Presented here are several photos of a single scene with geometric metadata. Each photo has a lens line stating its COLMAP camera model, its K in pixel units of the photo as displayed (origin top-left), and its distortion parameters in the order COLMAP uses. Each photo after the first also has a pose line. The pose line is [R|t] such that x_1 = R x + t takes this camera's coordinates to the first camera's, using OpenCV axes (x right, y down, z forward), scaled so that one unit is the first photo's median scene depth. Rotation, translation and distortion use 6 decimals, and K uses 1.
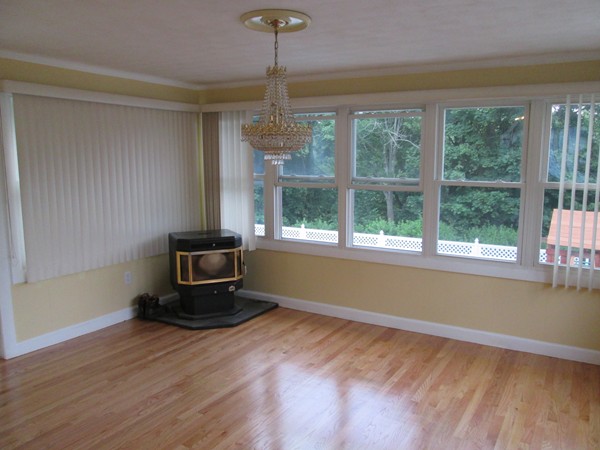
lens RADIAL K [[489.6, 0, 300.0], [0, 489.6, 225.0], [0, 0, 1]] dist [-0.052064, 0.007538]
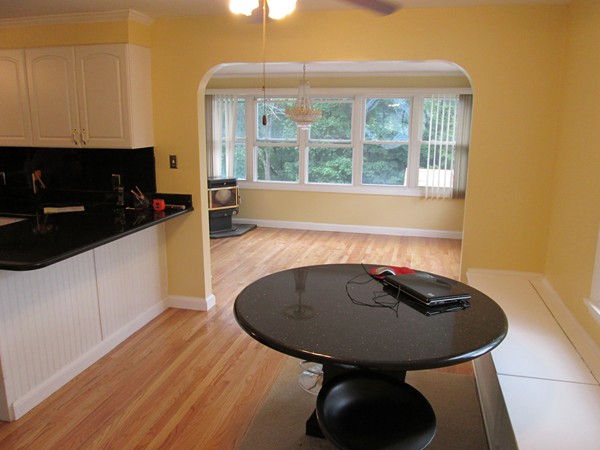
lens RADIAL K [[489.6, 0, 300.0], [0, 489.6, 225.0], [0, 0, 1]] dist [-0.052064, 0.007538]
pose [[0.954564, -0.050875, 0.293632, -0.436440], [0.034147, 0.997503, 0.061821, 0.088783], [-0.296043, -0.048985, 0.953918, -0.576634]]
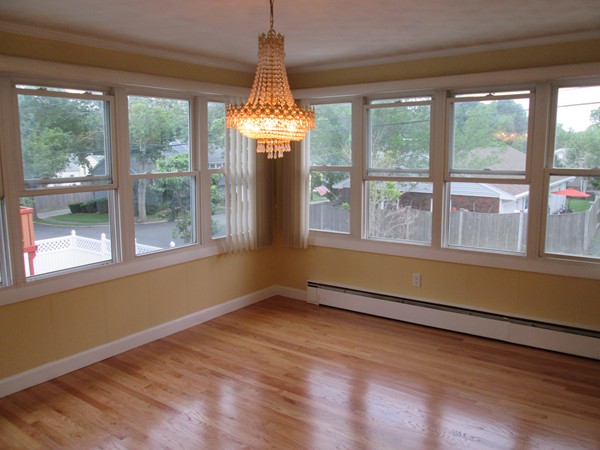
lens RADIAL K [[489.6, 0, 300.0], [0, 489.6, 225.0], [0, 0, 1]] dist [-0.052064, 0.007538]
pose [[0.103903, -0.152870, 0.982769, -0.565419], [0.149812, 0.979249, 0.136484, -0.072570], [-0.983240, 0.133050, 0.124648, 0.587267]]
